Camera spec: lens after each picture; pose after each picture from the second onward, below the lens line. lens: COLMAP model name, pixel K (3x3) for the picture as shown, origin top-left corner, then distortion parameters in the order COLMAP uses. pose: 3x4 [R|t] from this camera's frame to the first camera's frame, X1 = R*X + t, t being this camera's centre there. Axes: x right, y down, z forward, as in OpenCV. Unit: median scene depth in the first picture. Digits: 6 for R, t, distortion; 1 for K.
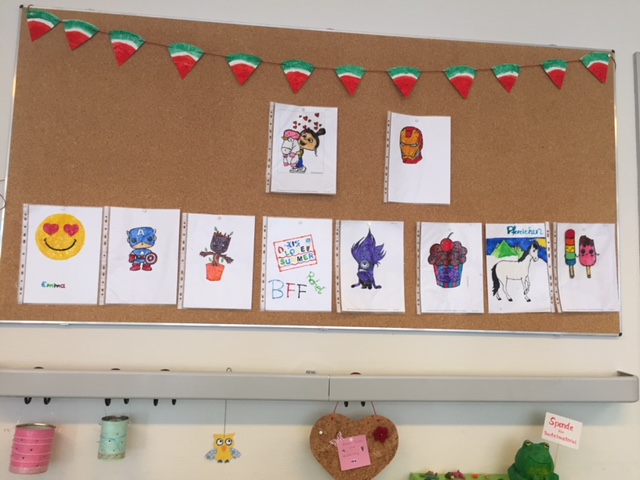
lens RADIAL K [[548.0, 0, 321.4], [0, 548.0, 238.3], [0, 0, 1]] dist [0.078735, -0.112932]
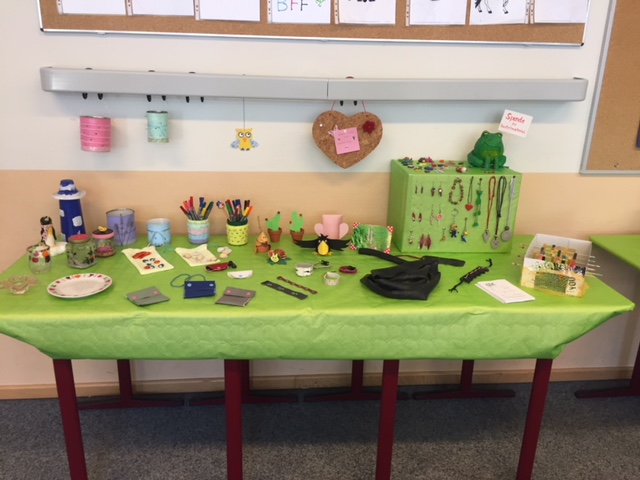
lens RADIAL K [[548.0, 0, 320.9], [0, 548.0, 244.3], [0, 0, 1]] dist [0.078735, -0.112932]
pose [[0.999904, 0.001382, -0.013769, 0.015727], [0.004546, 0.906976, 0.421159, 0.066839], [0.013070, -0.421181, 0.906882, -0.239509]]
